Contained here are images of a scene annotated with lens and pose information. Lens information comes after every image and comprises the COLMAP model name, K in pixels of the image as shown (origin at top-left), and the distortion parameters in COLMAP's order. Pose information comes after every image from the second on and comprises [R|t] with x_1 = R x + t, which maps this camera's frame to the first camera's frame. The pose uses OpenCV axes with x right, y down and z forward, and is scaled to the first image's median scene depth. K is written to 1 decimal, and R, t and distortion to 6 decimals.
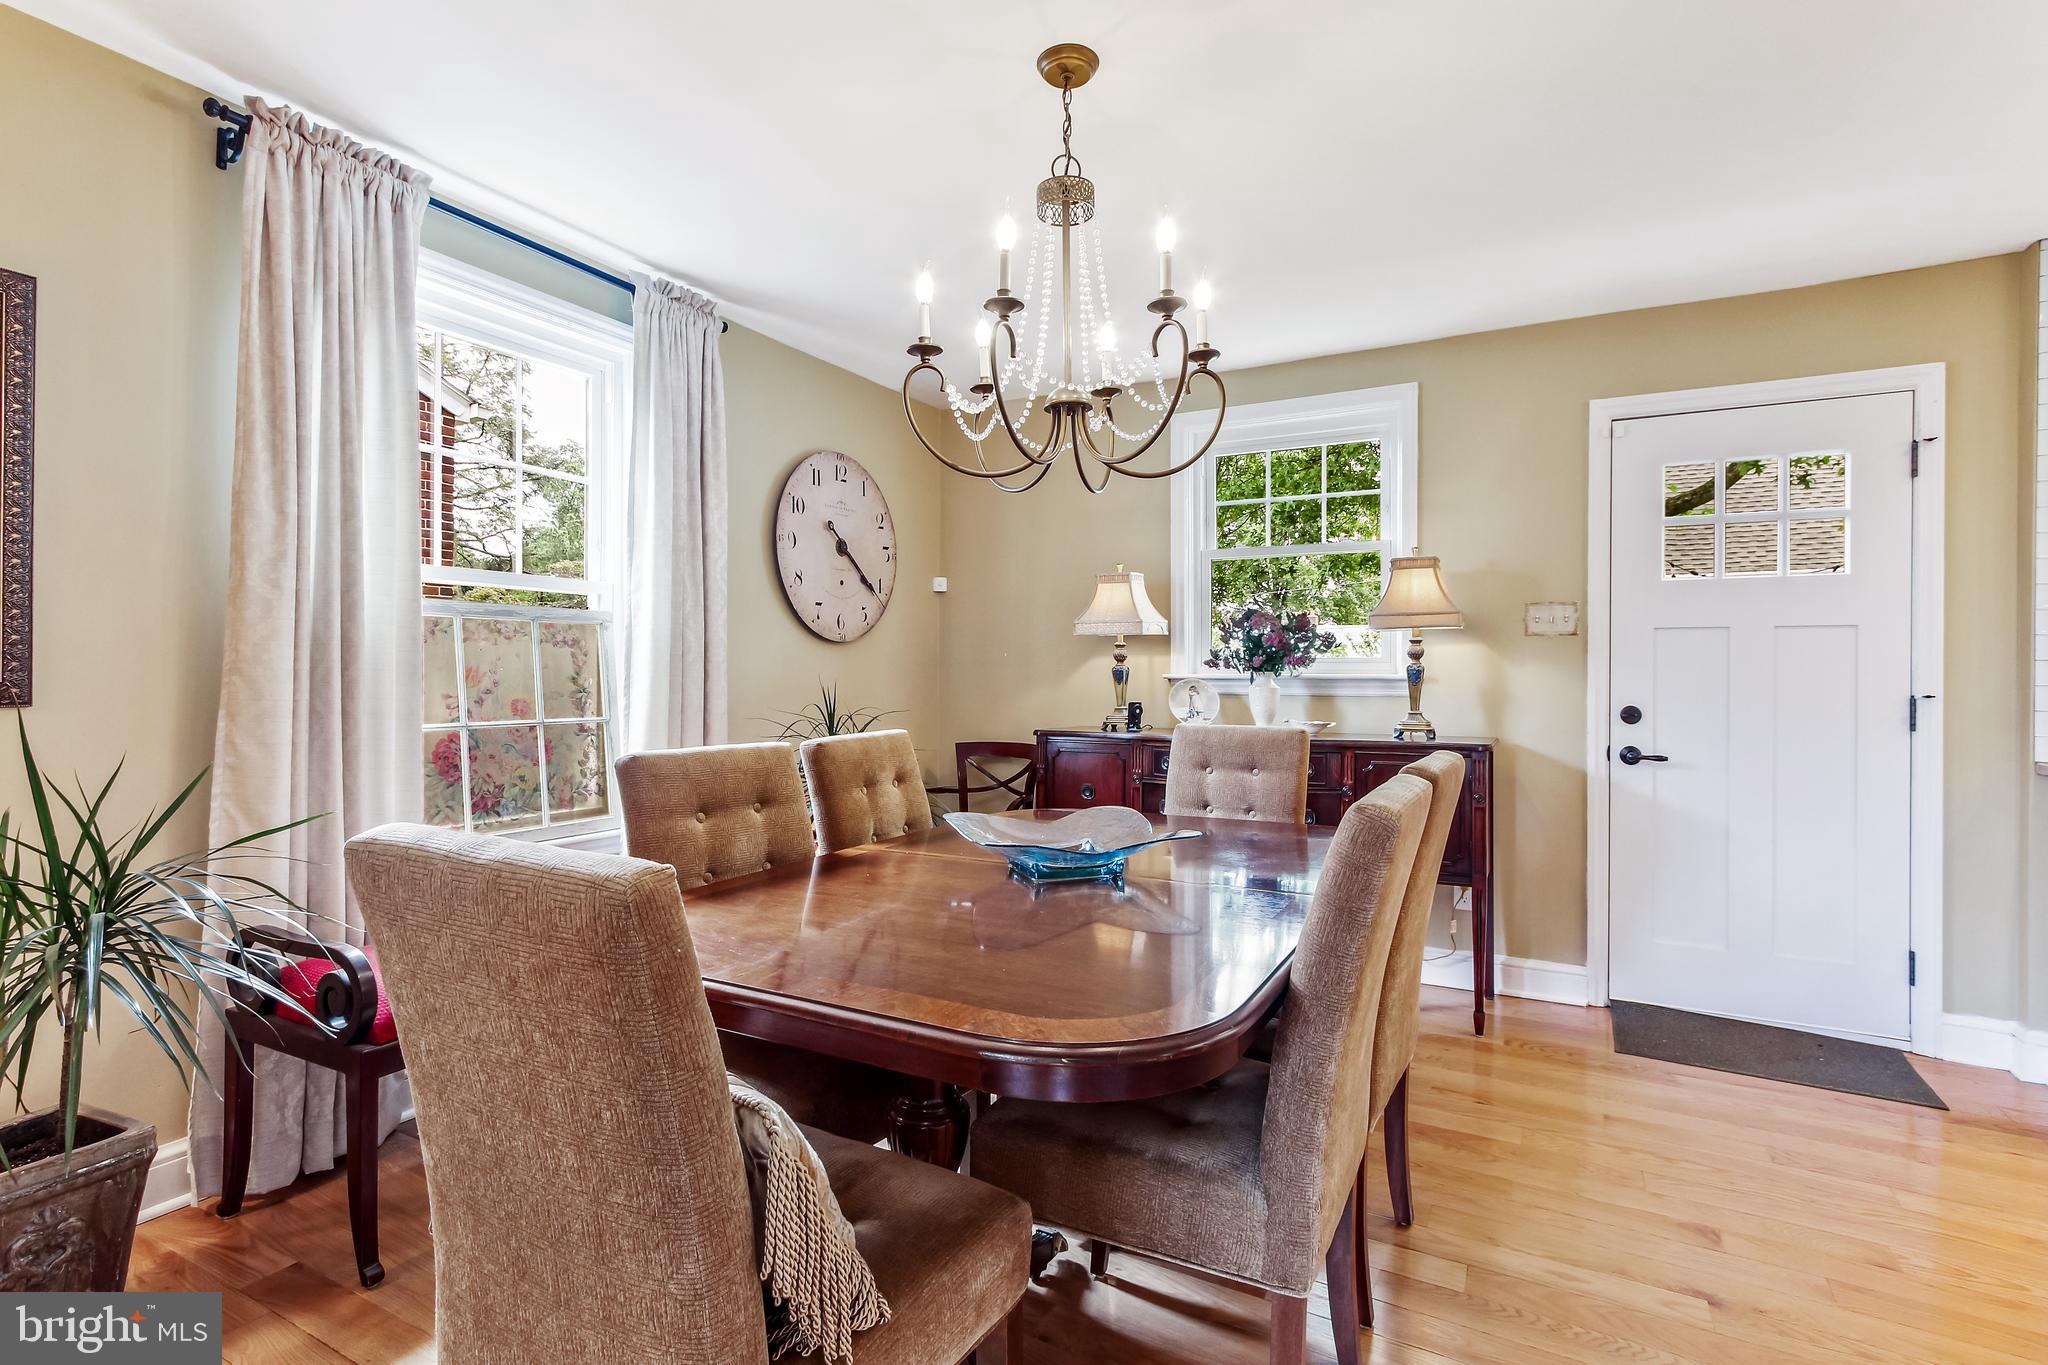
lens RADIAL K [[1001.4, 0, 1024.0], [0, 1001.4, 682.5], [0, 0, 1]] dist [0.004878, -0.000218]
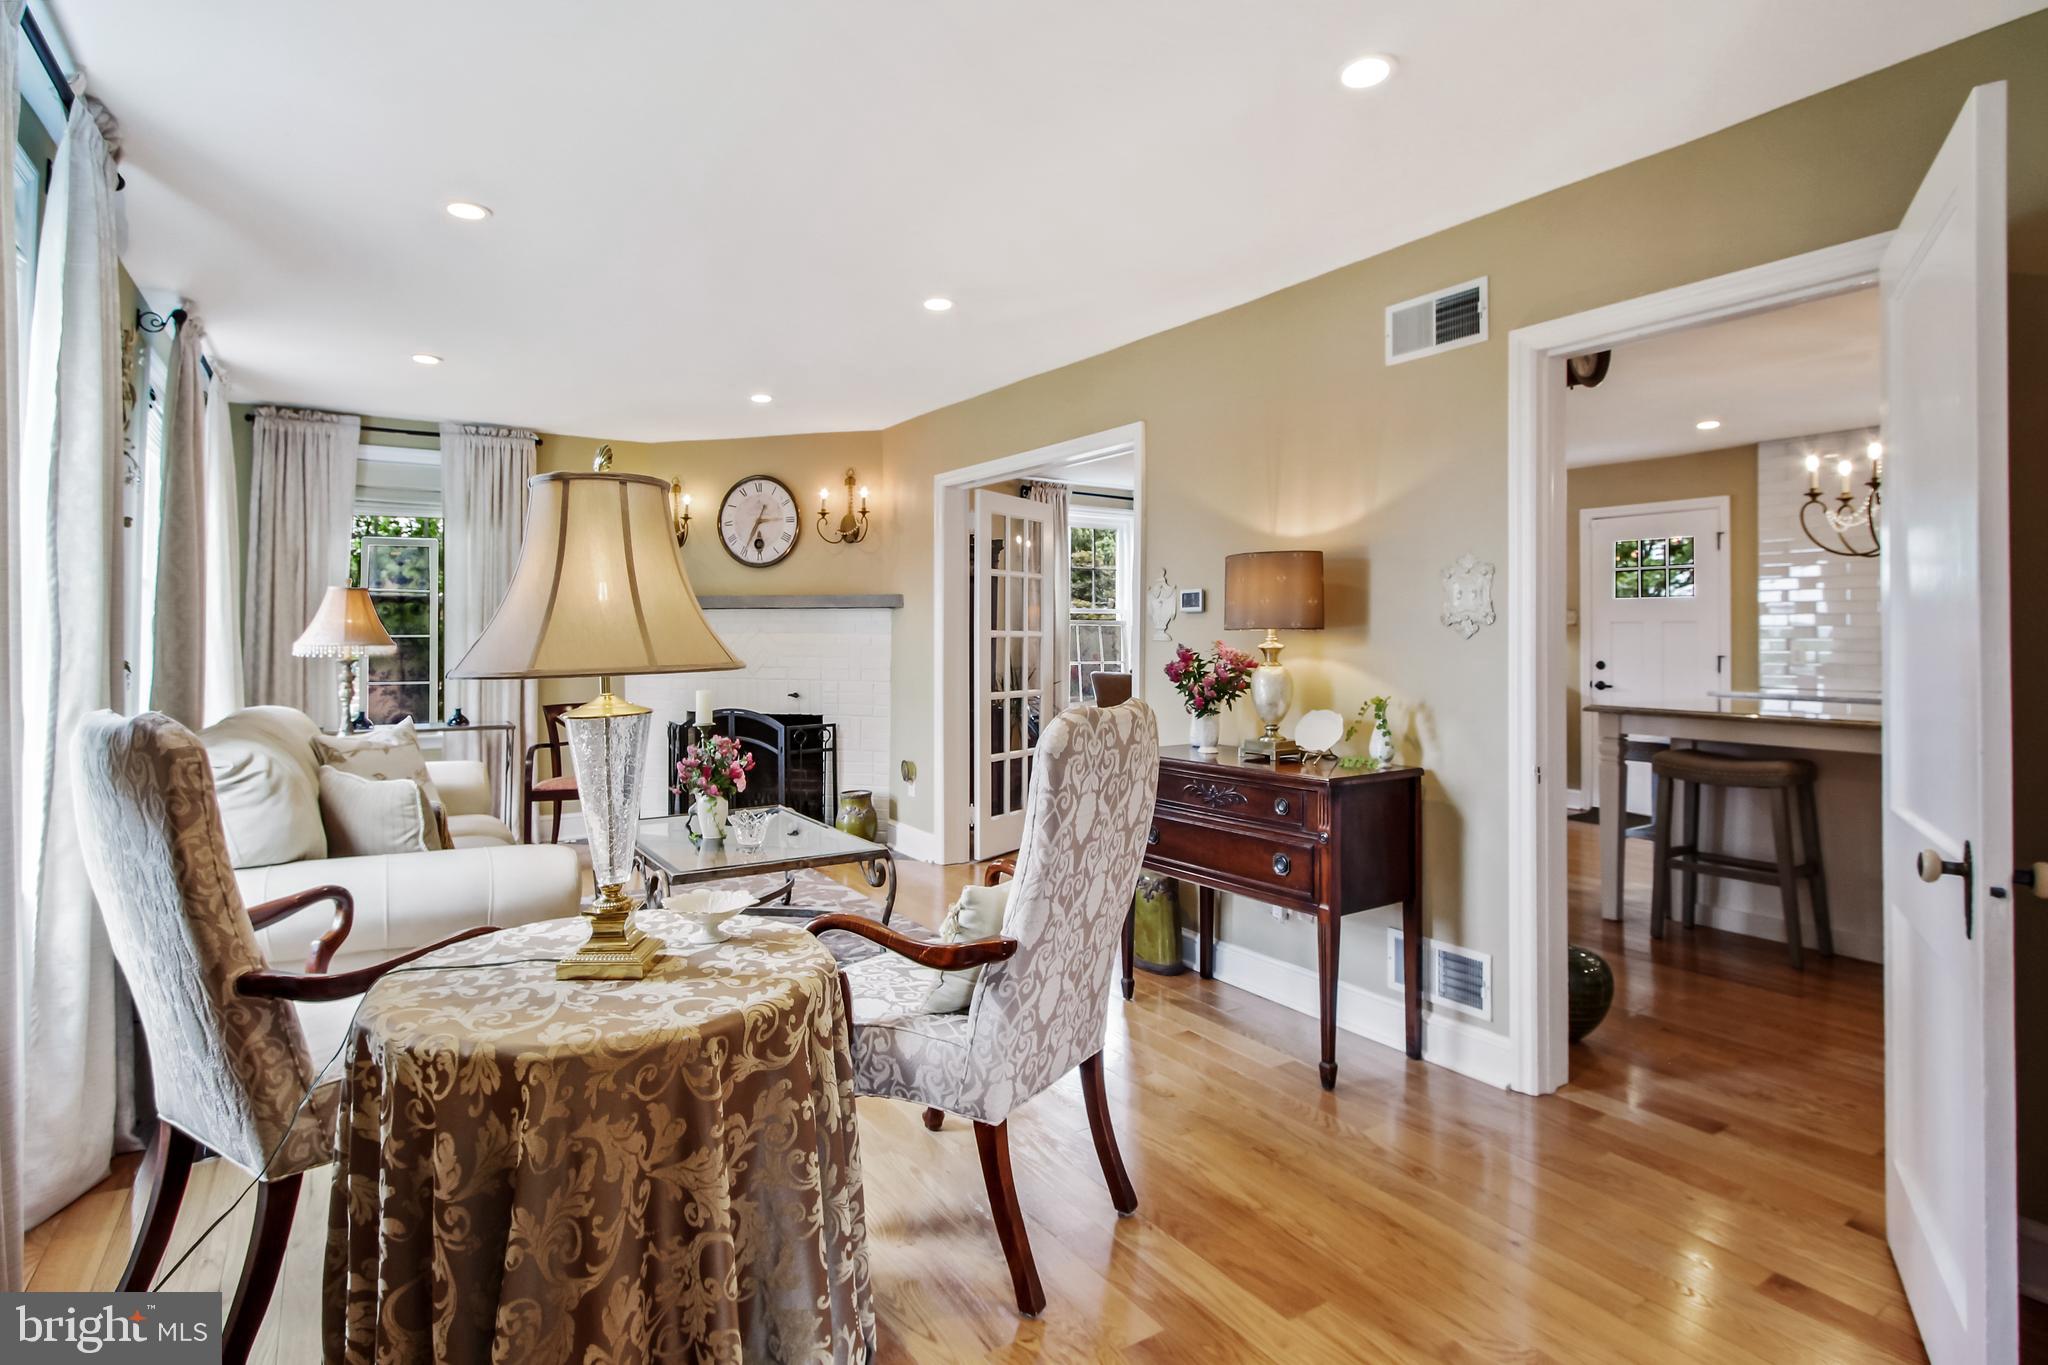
lens RADIAL K [[1115.3, 0, 1025.2], [0, 1115.3, 663.5], [0, 0, 1]] dist [-0.001065, -0.000210]
pose [[0.896202, 0.007571, -0.443581, 0.584770], [-0.002927, 0.999934, 0.011152, 0.006475], [0.443636, -0.008696, 0.896165, -1.569535]]
